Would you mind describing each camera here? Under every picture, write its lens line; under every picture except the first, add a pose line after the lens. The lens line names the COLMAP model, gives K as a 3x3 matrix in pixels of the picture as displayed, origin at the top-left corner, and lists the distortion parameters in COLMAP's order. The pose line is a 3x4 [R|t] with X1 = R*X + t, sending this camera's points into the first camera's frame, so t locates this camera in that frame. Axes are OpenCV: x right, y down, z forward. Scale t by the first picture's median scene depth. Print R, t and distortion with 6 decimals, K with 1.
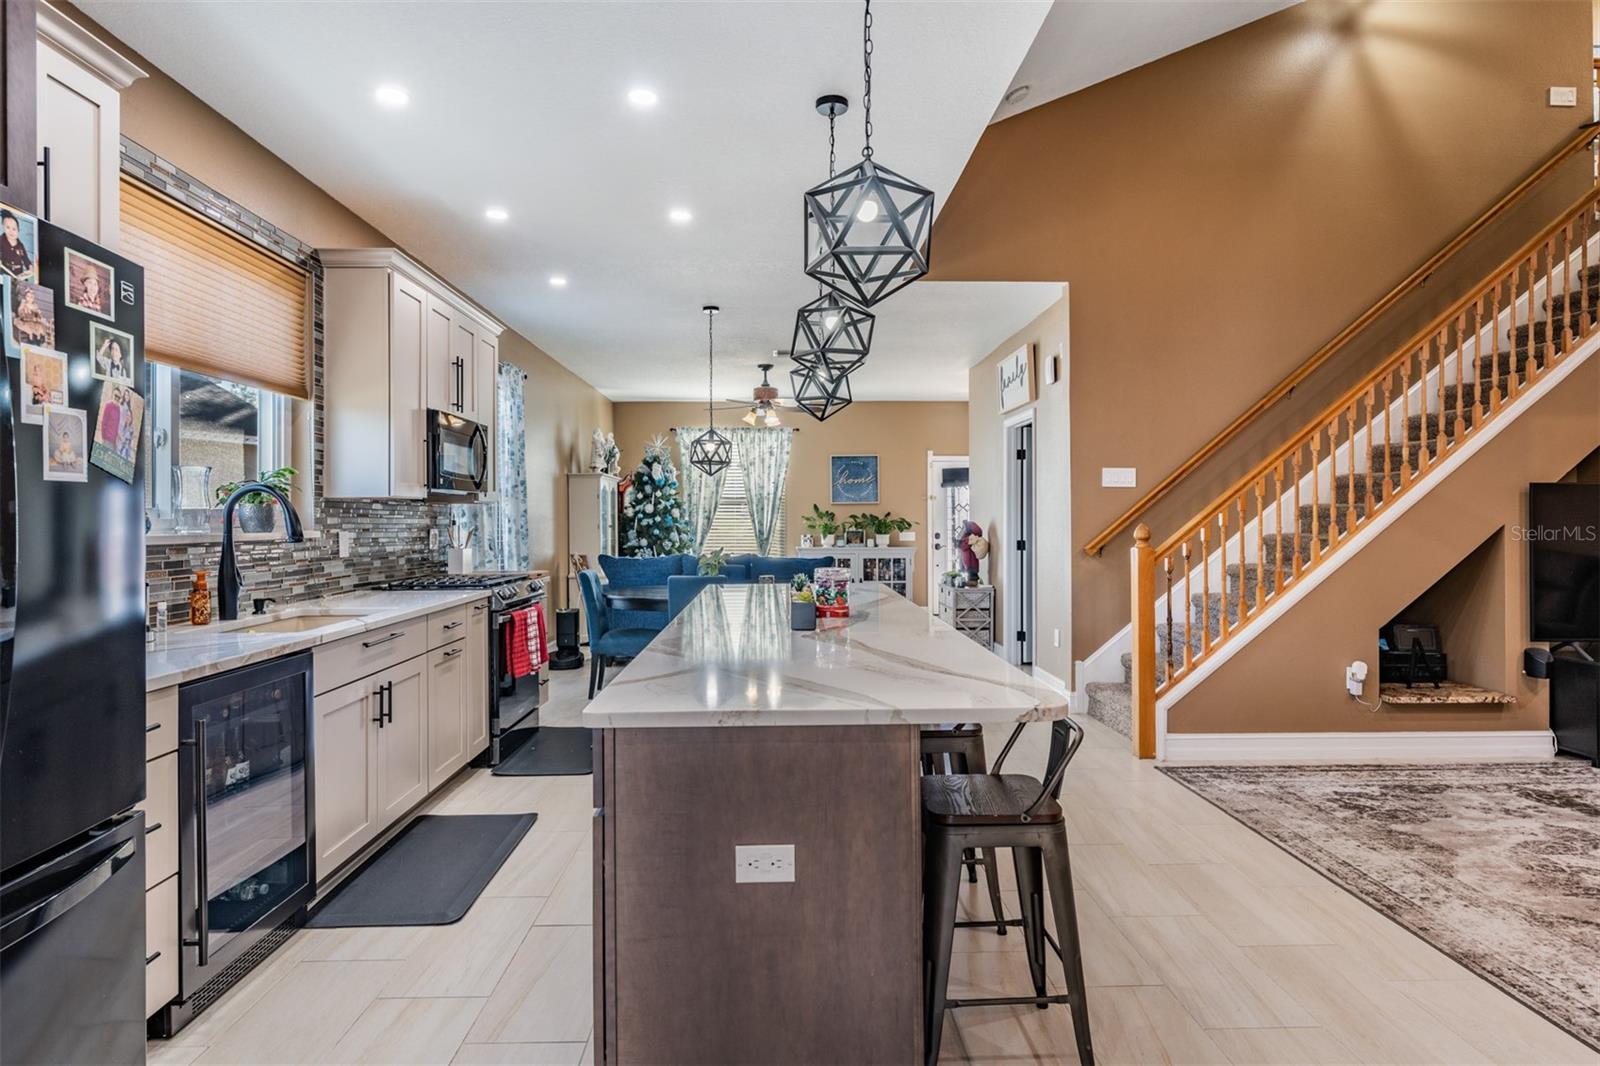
lens RADIAL K [[856.5, 0, 789.4], [0, 856.5, 514.0], [0, 0, 1]] dist [-0.005539, 0.002948]
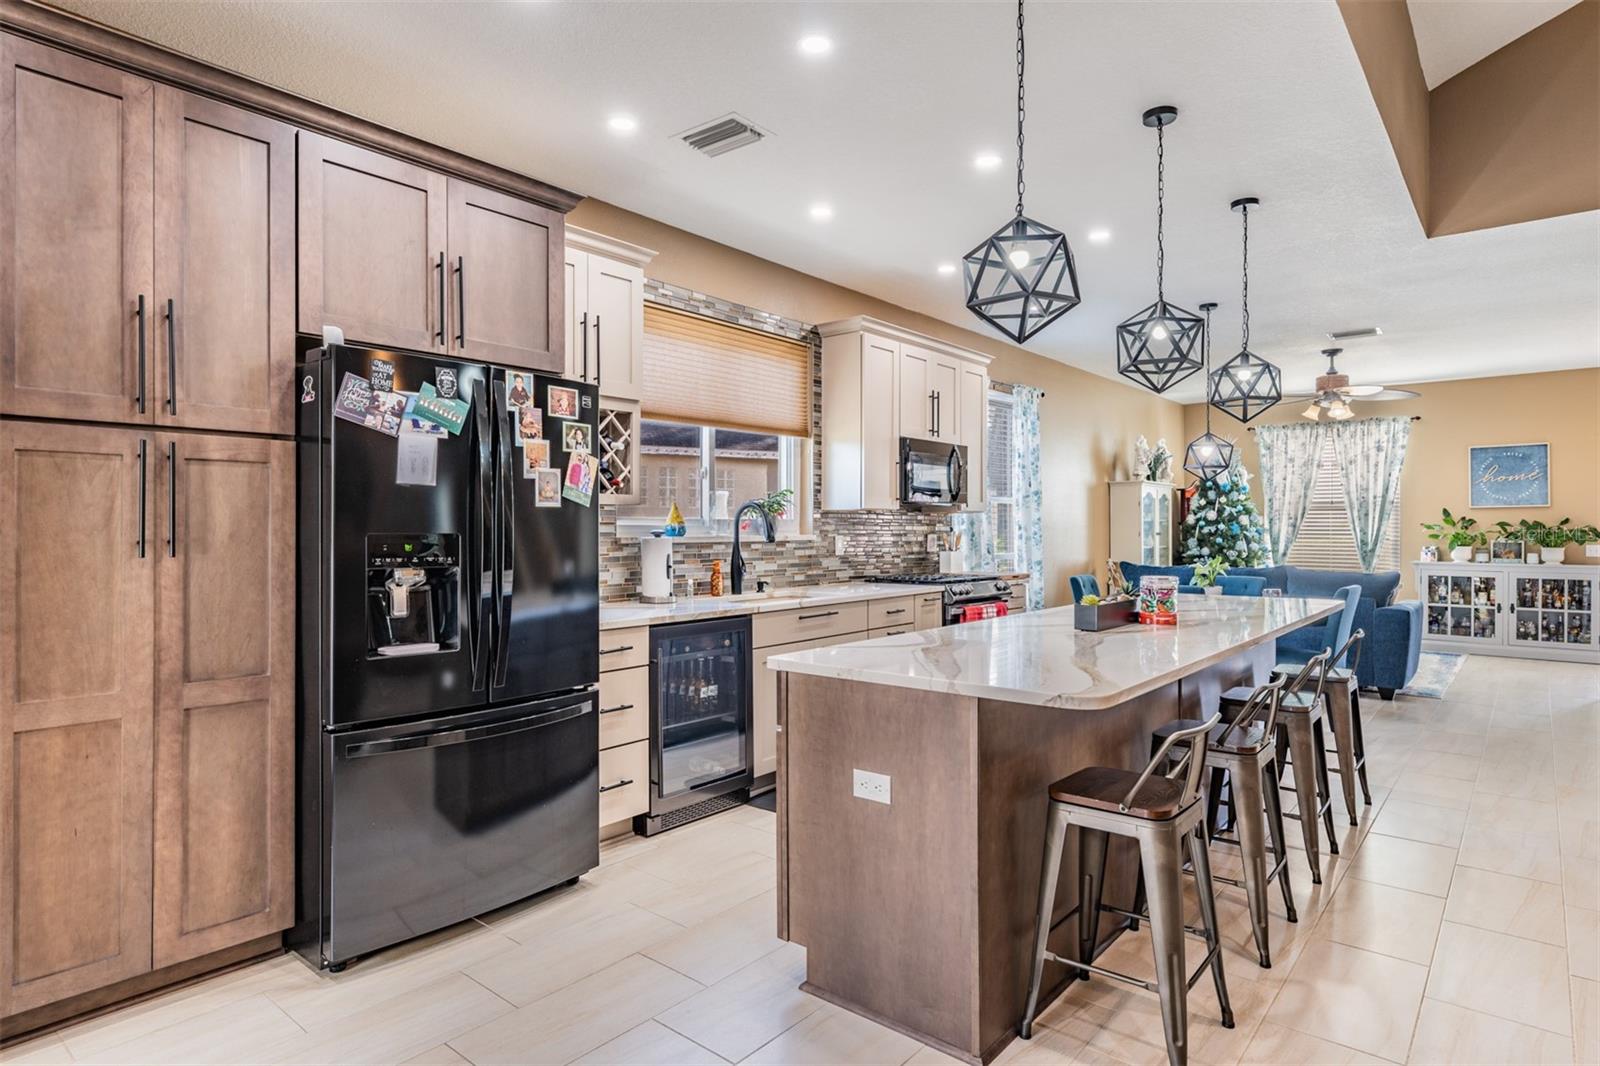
lens RADIAL K [[856.5, 0, 791.9], [0, 856.5, 528.6], [0, 0, 1]] dist [-0.005539, 0.002948]
pose [[0.744323, 0.004114, -0.667807, 0.272387], [0.001778, 0.999965, 0.008141, -0.000940], [0.667817, -0.007247, 0.744290, -0.024867]]
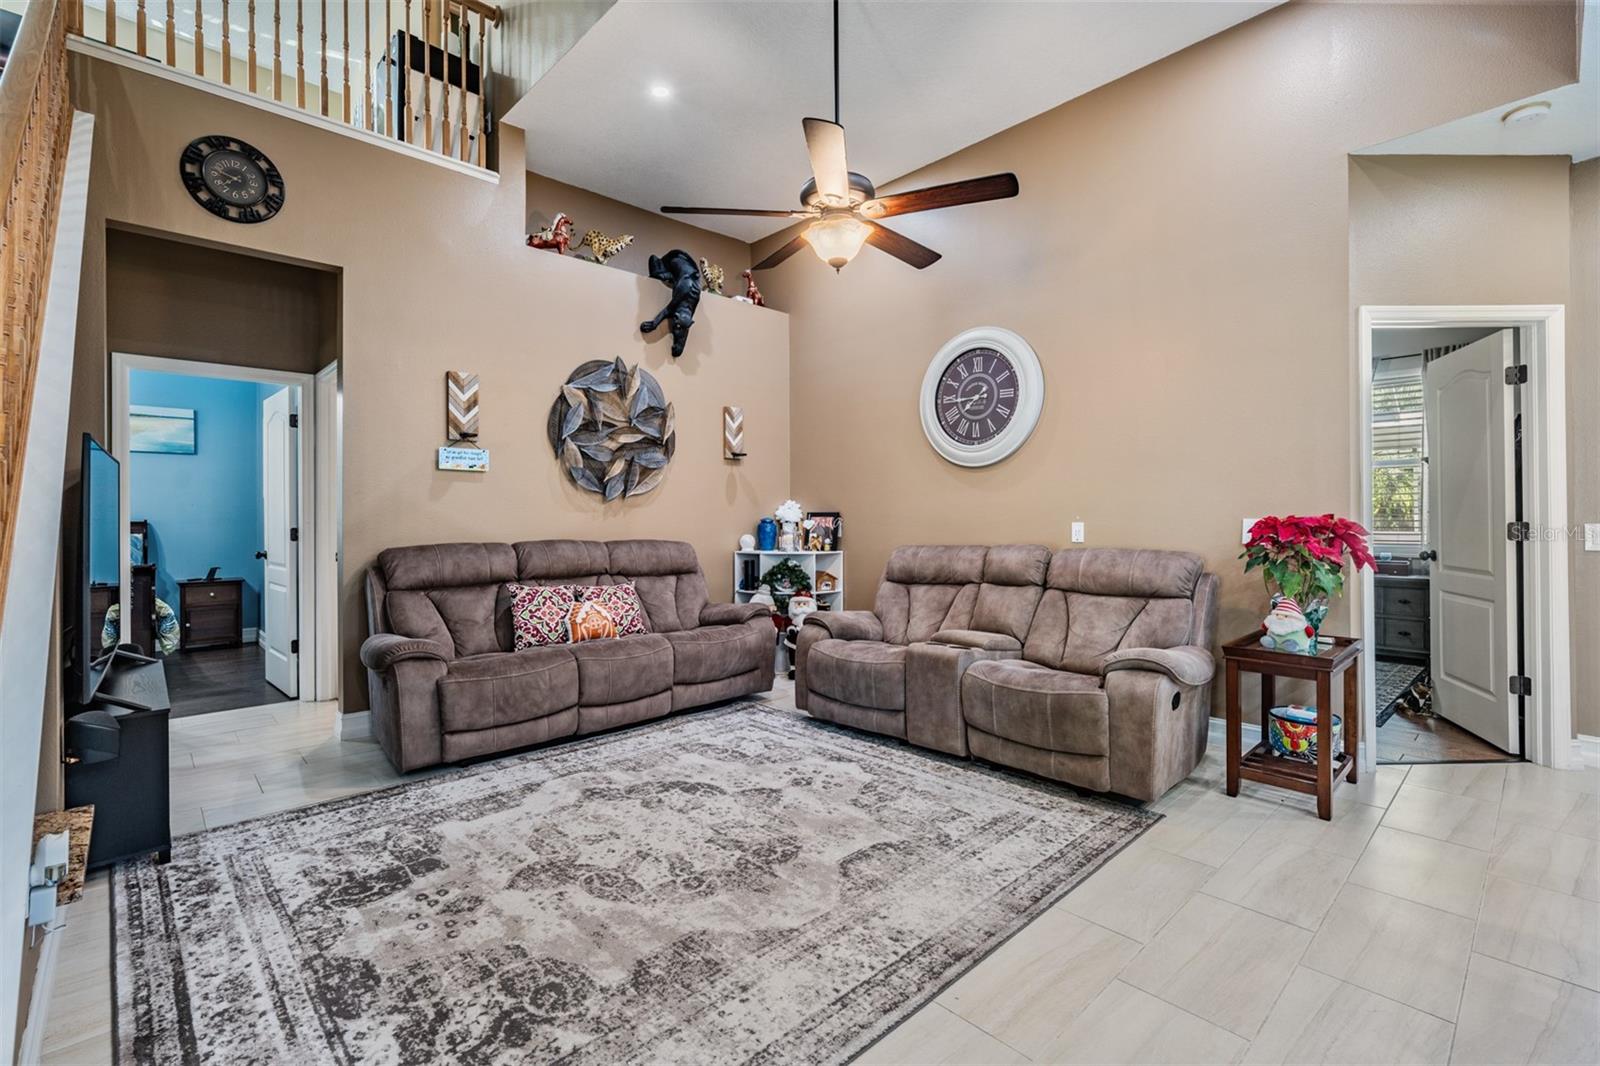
lens RADIAL K [[719.3, 0, 781.3], [0, 719.3, 516.7], [0, 0, 1]] dist [0.003706, -0.001442]
pose [[-0.666450, 0.010283, 0.745478, 0.173730], [0.002256, 0.999928, -0.011776, 0.026426], [-0.745546, -0.006166, -0.666426, 0.938076]]
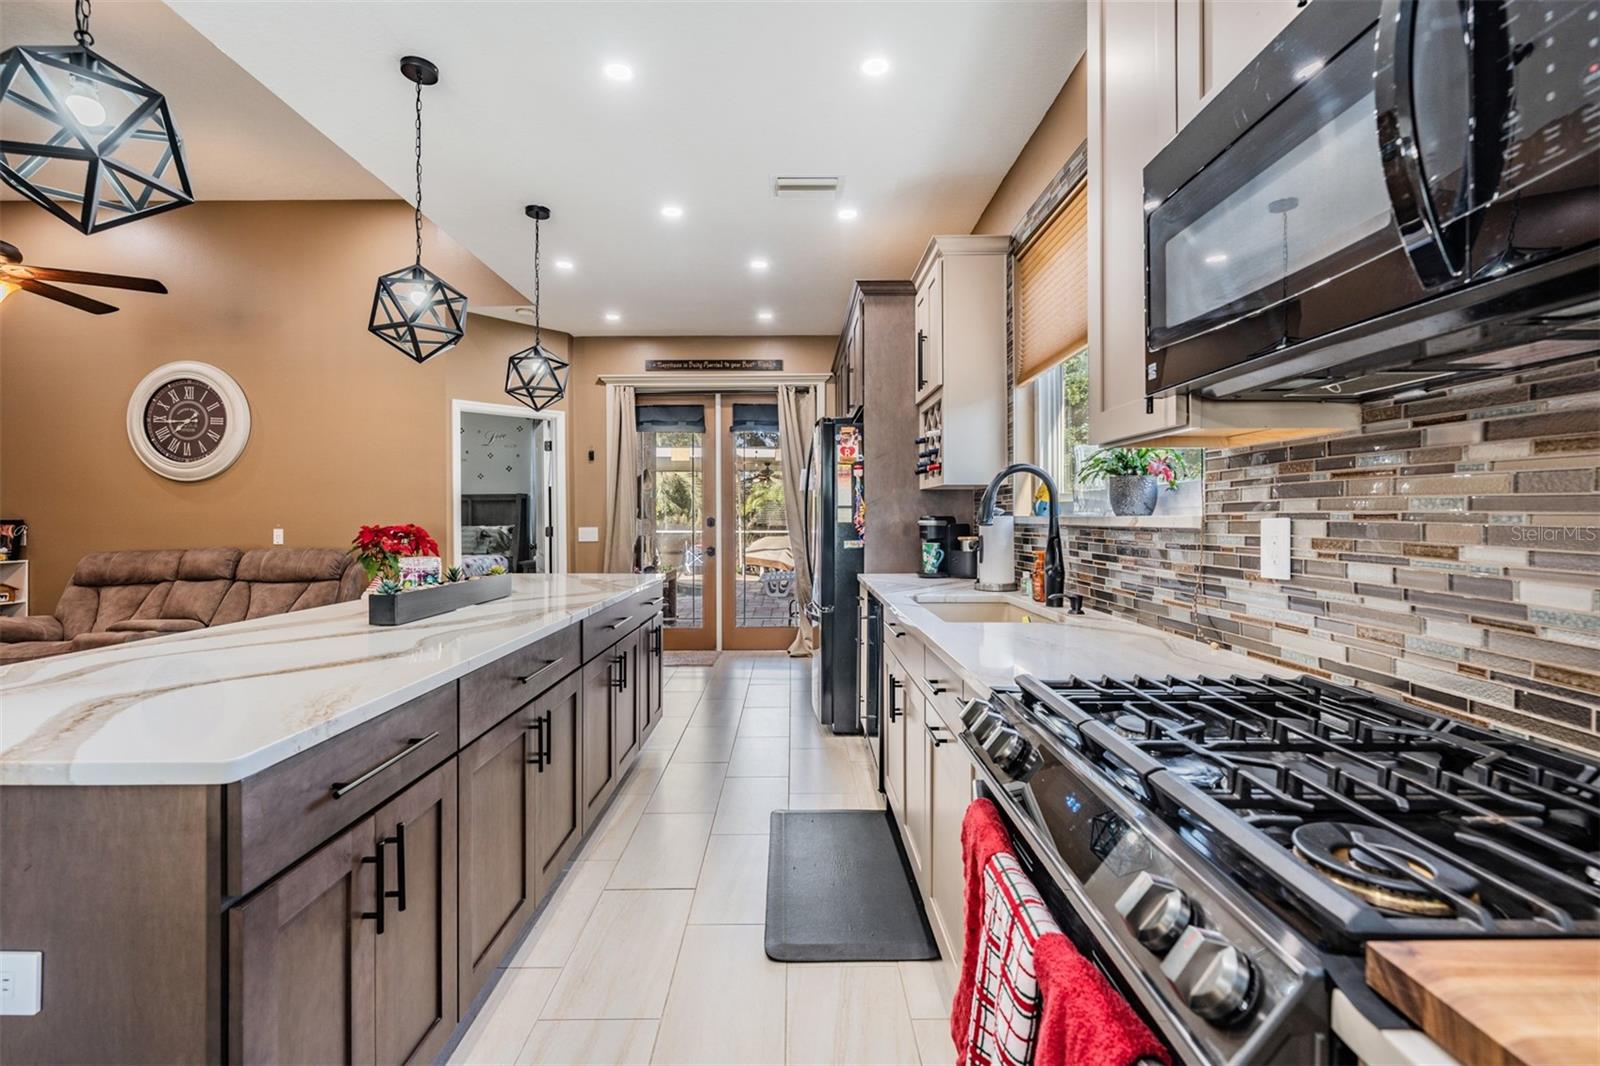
lens RADIAL K [[719.3, 0, 789.4], [0, 719.3, 507.6], [0, 0, 1]] dist [0.003706, -0.001442]
pose [[-0.999894, 0.008732, 0.011620, -0.256934], [0.008512, 0.999787, -0.018799, 0.018070], [-0.011782, -0.018698, -0.999756, 1.223484]]
